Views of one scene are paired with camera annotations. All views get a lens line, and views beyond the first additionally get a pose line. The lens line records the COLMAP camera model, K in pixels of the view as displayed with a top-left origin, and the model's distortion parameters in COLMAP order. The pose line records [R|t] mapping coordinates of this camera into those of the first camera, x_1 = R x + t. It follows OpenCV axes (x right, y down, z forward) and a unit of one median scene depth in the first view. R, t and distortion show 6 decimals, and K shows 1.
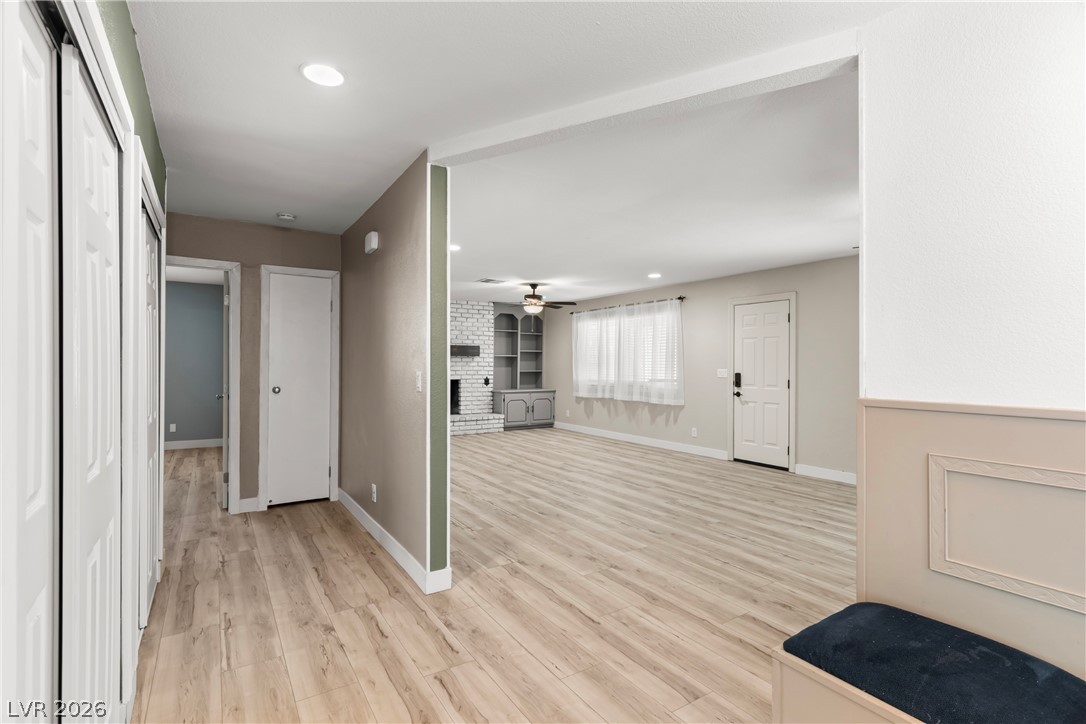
lens RADIAL K [[511.5, 0, 543.8], [0, 511.5, 364.5], [0, 0, 1]] dist [0.003750, 0.001690]
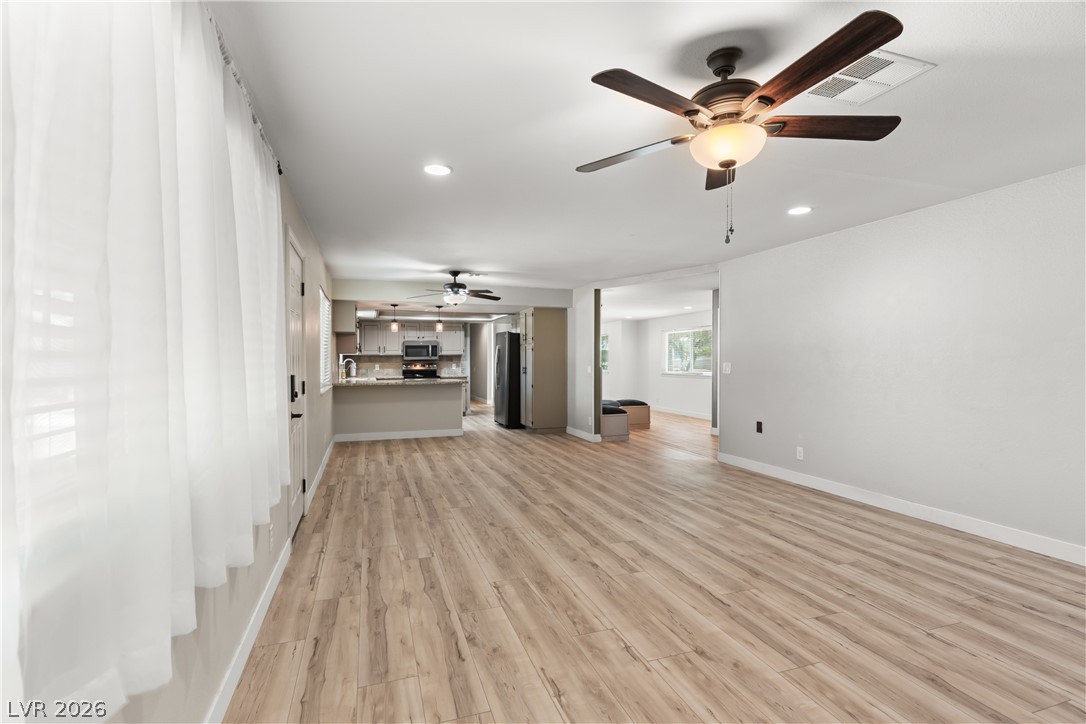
lens RADIAL K [[511.5, 0, 543.7], [0, 511.5, 366.3], [0, 0, 1]] dist [0.003750, 0.001690]
pose [[-0.970820, -0.007661, 0.239687, 0.013253], [-0.004441, 0.999893, 0.013974, -0.000870], [-0.239768, 0.012501, -0.970750, 2.051451]]
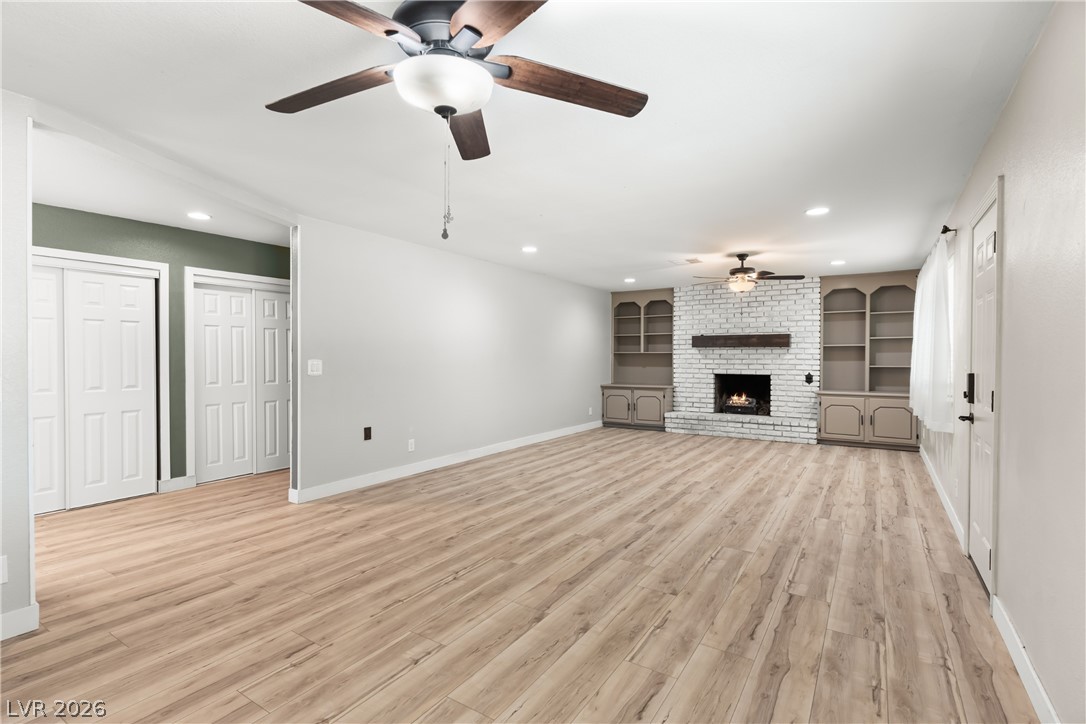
lens RADIAL K [[511.5, 0, 546.1], [0, 511.5, 364.8], [0, 0, 1]] dist [0.003750, 0.001690]
pose [[0.412495, 0.011207, -0.910891, 0.921251], [0.000506, 0.999921, 0.012532, 0.003714], [0.910960, -0.005630, 0.412457, 0.642838]]
